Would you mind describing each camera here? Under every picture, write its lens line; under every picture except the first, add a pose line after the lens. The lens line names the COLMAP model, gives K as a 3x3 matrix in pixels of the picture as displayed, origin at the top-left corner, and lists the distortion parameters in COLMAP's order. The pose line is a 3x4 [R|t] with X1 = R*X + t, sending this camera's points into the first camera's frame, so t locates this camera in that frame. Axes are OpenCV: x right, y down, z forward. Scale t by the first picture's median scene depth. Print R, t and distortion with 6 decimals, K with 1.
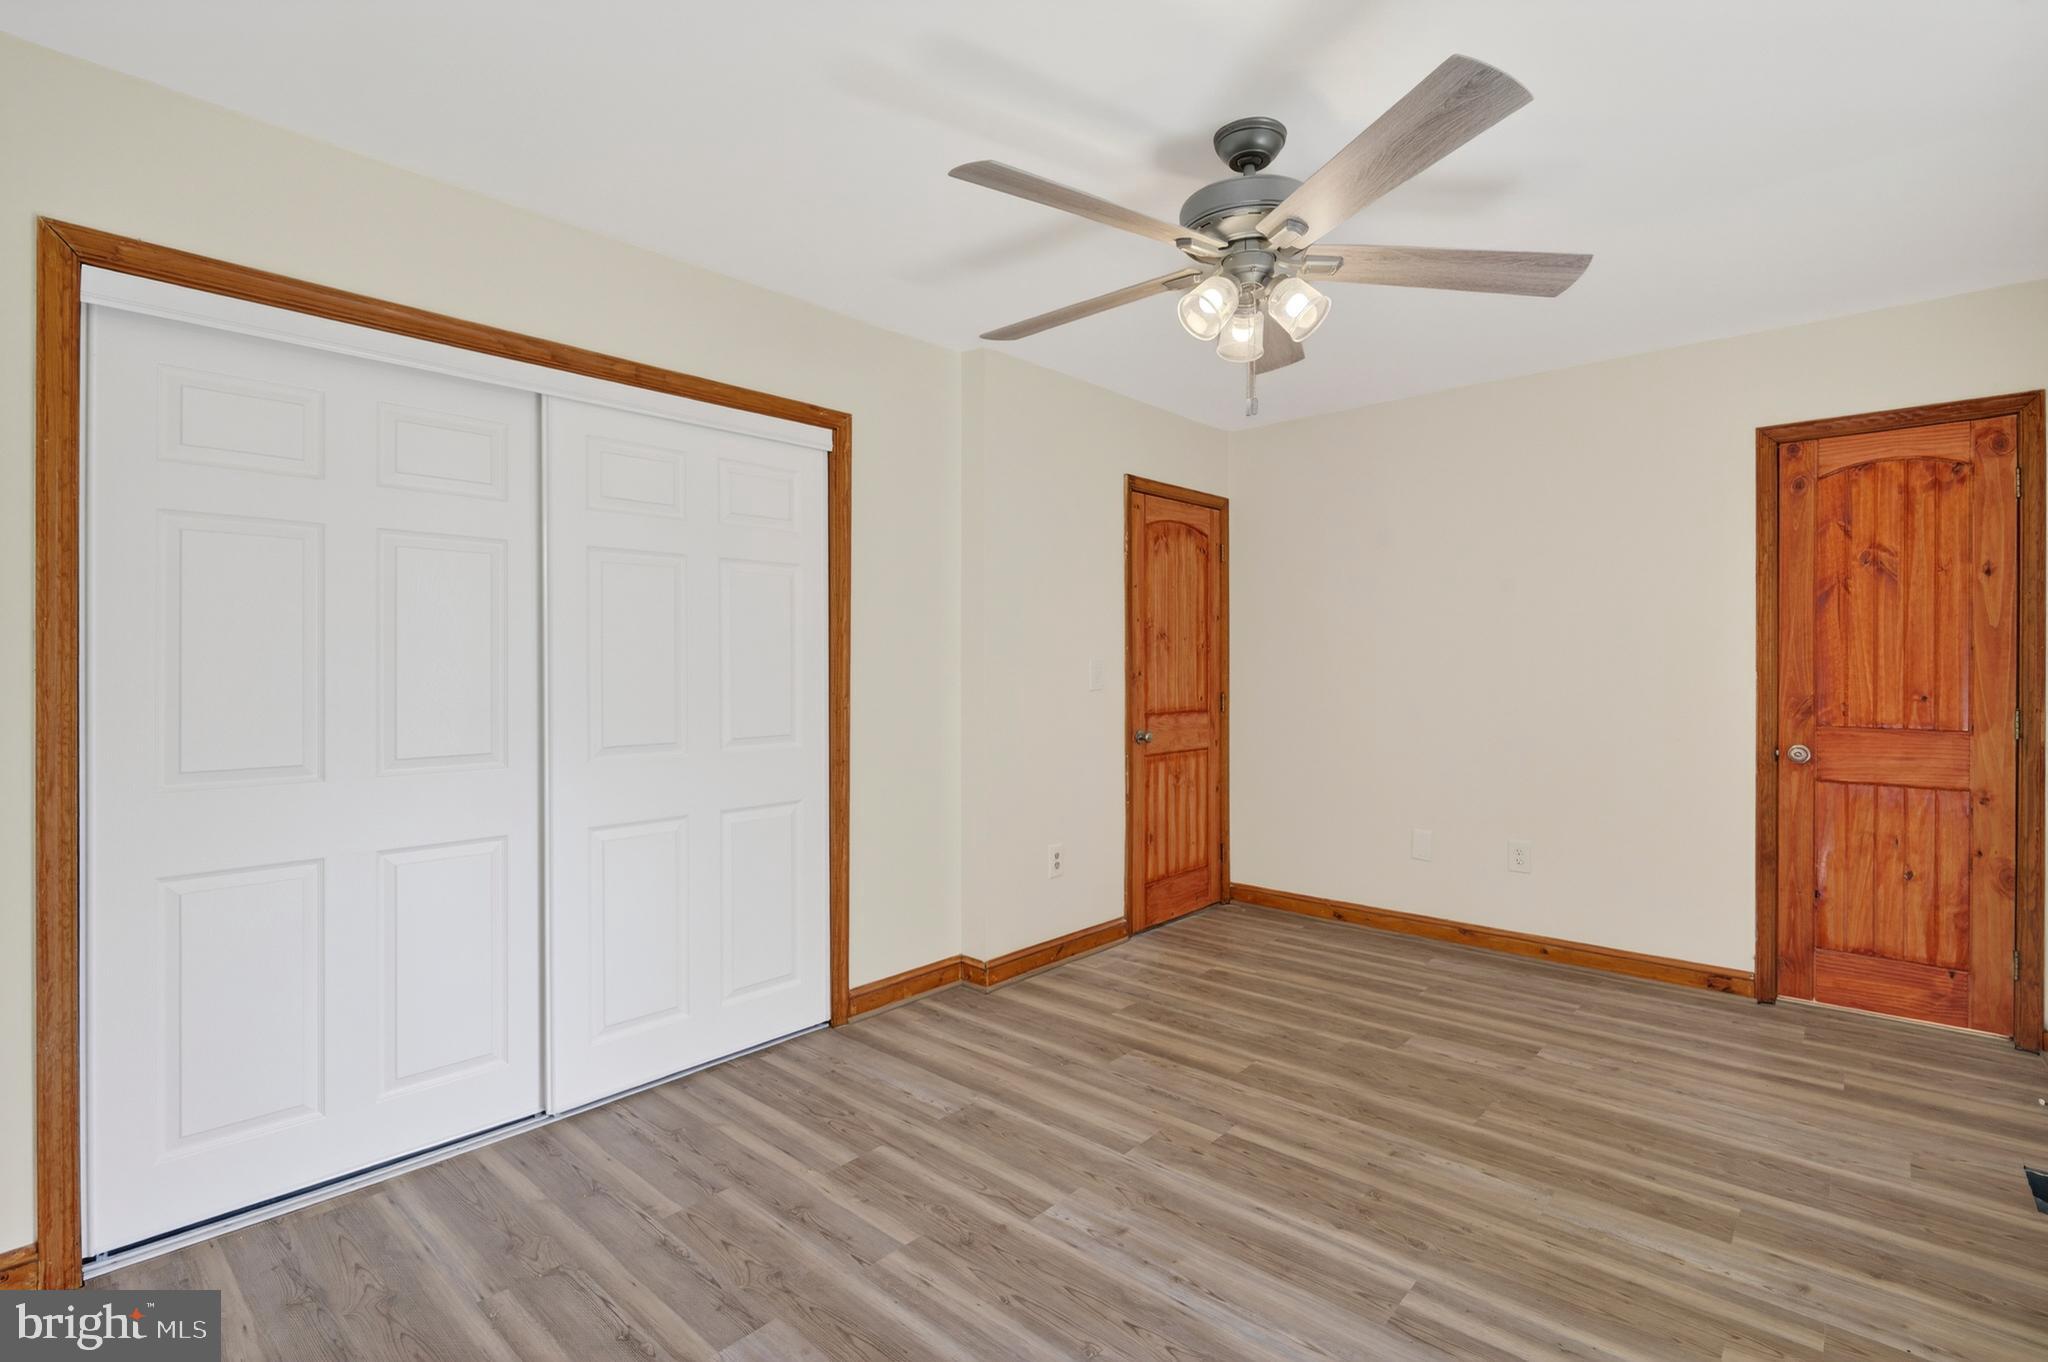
lens RADIAL K [[950.8, 0, 1035.2], [0, 950.8, 664.2], [0, 0, 1]] dist [0.004473, -0.006736]
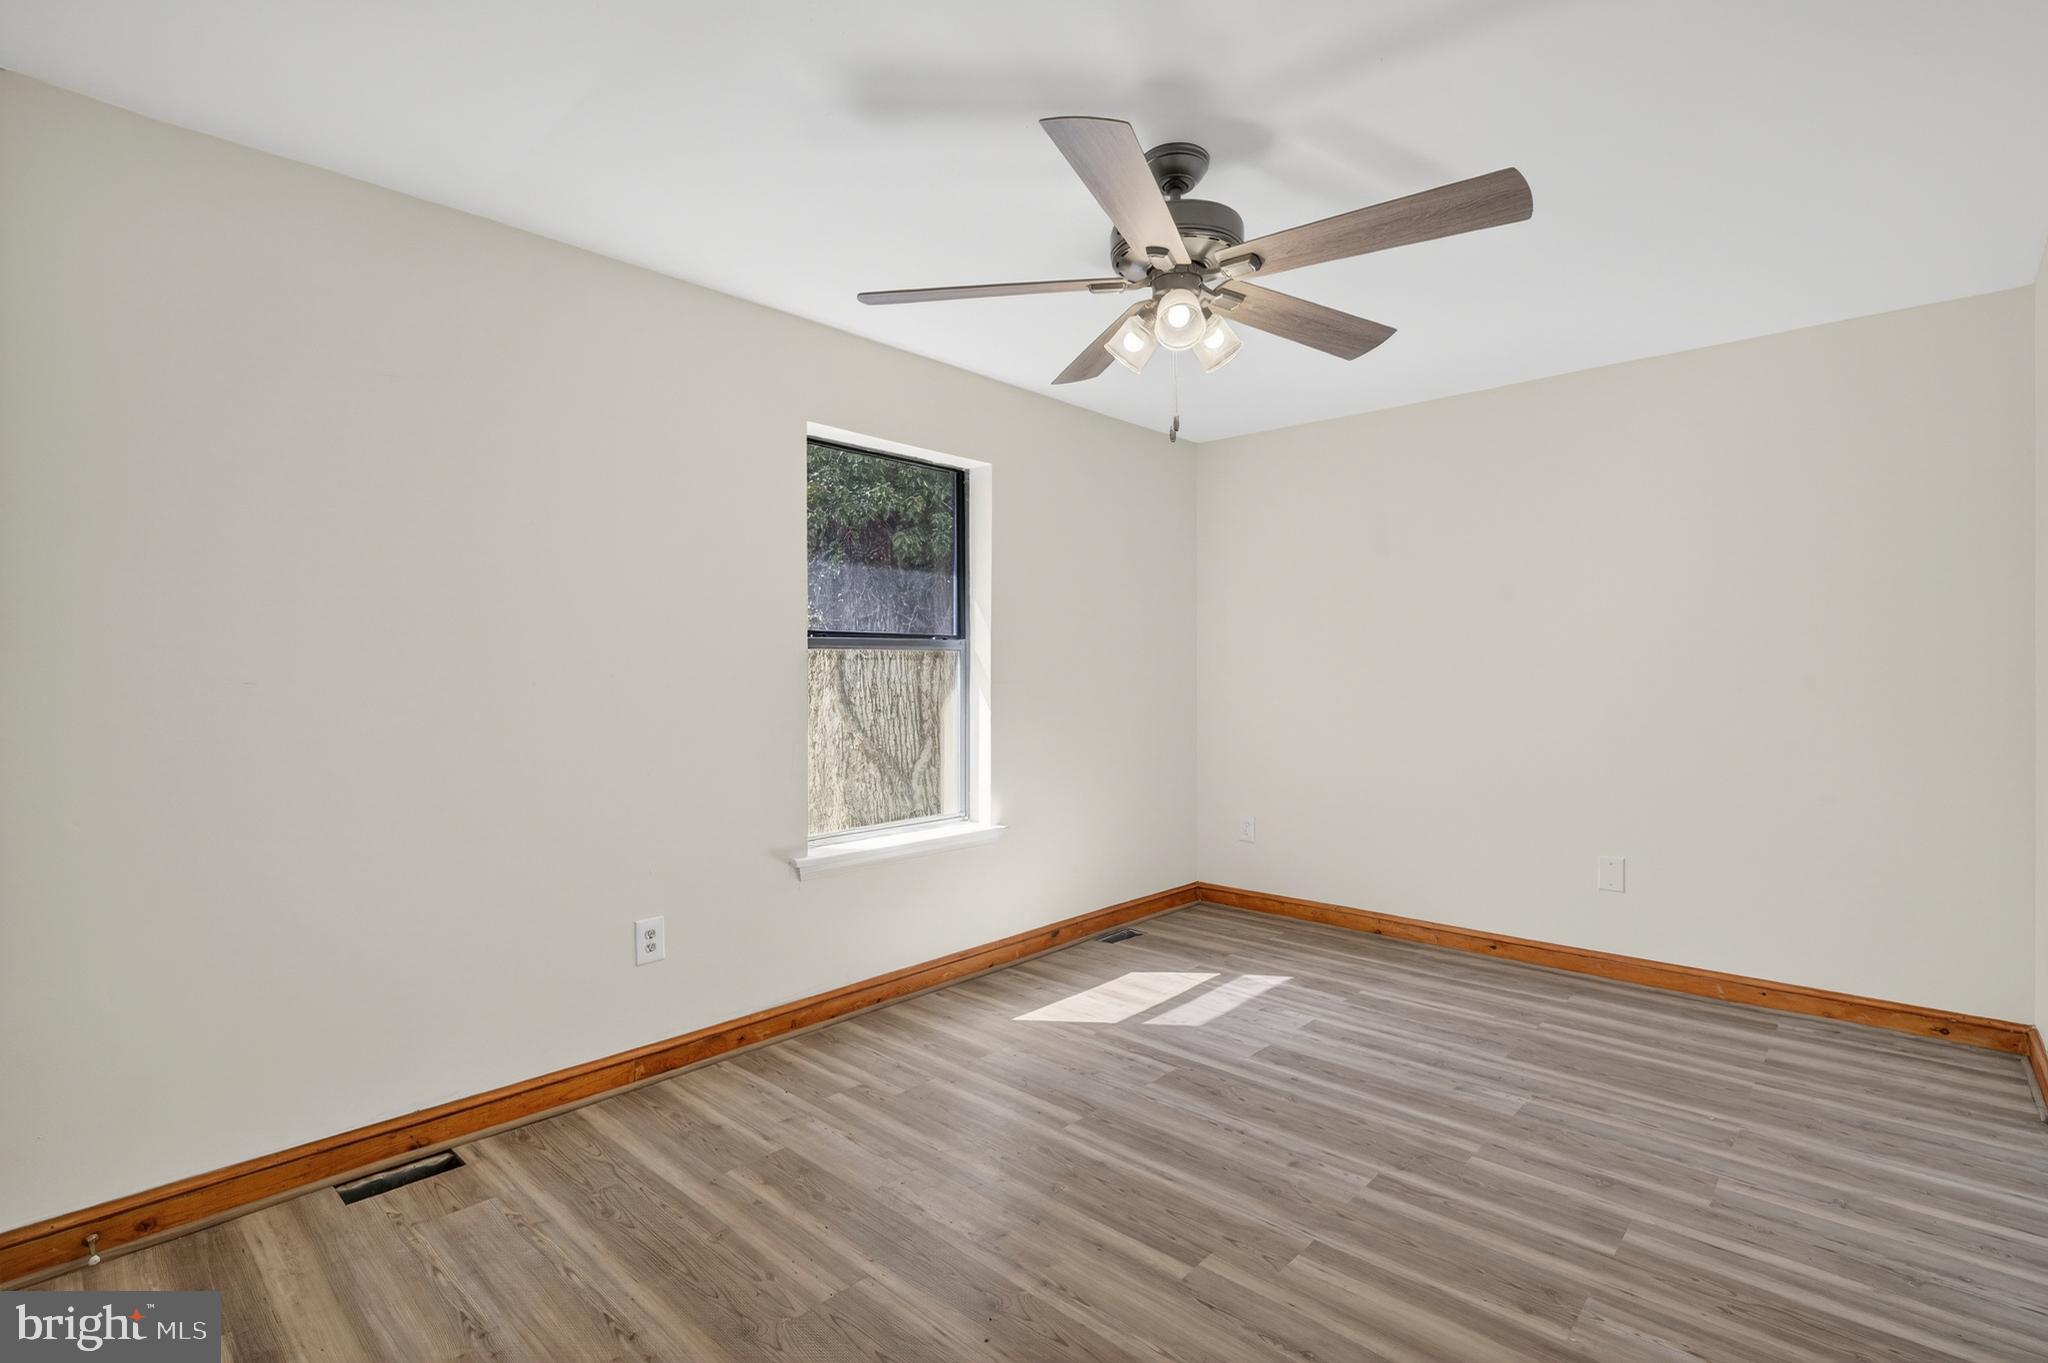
lens RADIAL K [[950.8, 0, 1037.0], [0, 950.8, 671.9], [0, 0, 1]] dist [0.004473, -0.006736]
pose [[-0.999948, 0.003011, 0.009746, 0.251803], [0.003042, 0.999990, 0.003129, -0.000629], [-0.009736, 0.003159, -0.999948, 1.401510]]
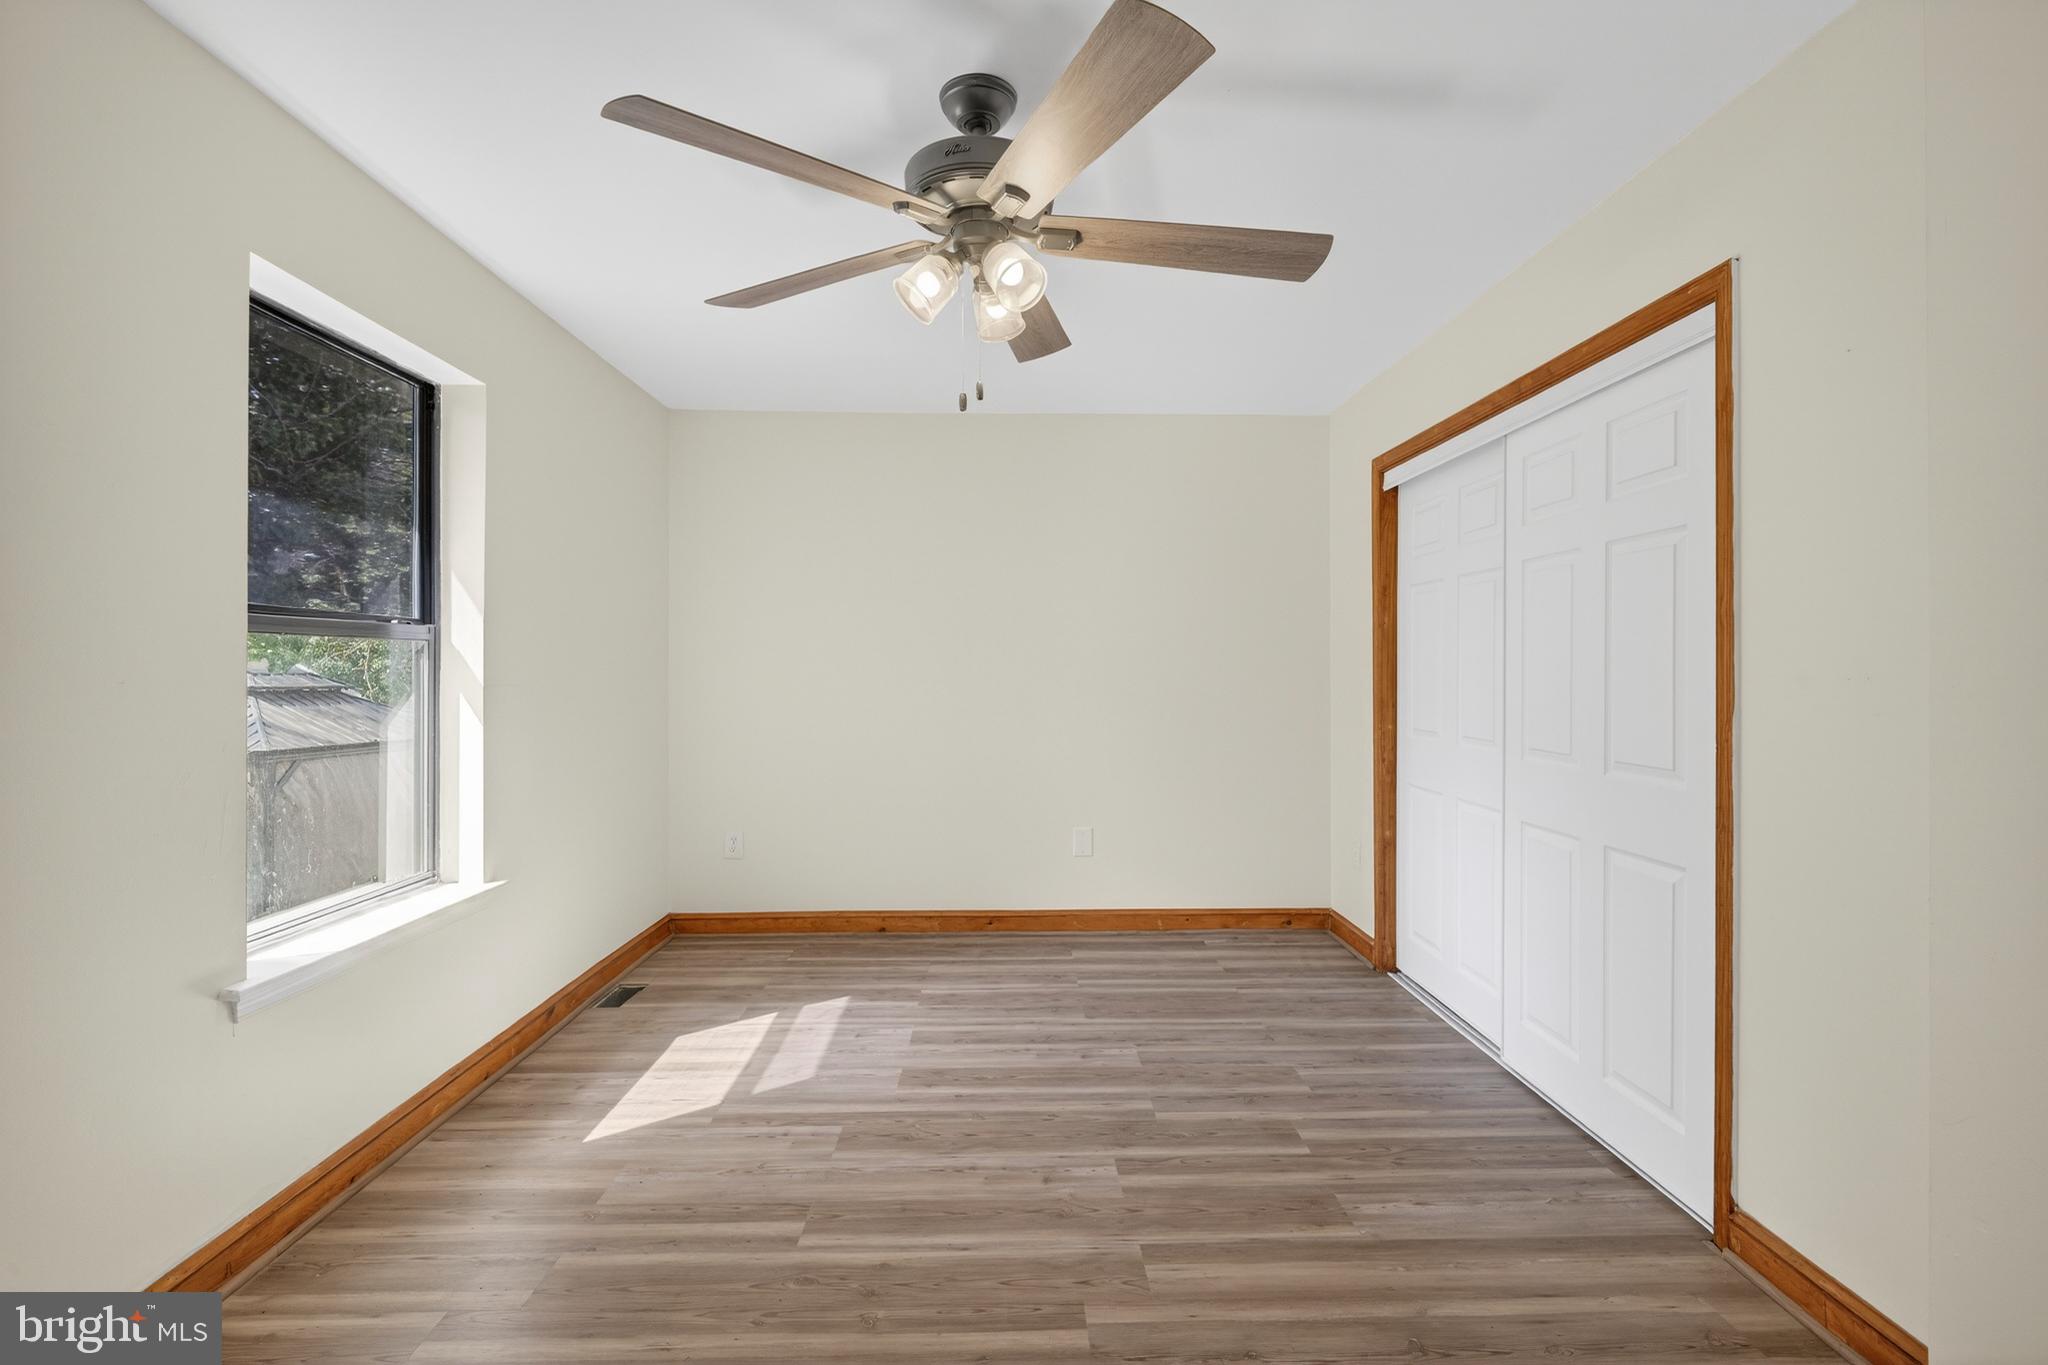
lens RADIAL K [[950.8, 0, 1032.2], [0, 950.8, 666.2], [0, 0, 1]] dist [0.004473, -0.006736]
pose [[-0.725043, -0.000360, -0.688704, 0.565281], [-0.001432, 0.999998, 0.000984, -0.002233], [0.688702, 0.001700, -0.725042, 1.168691]]
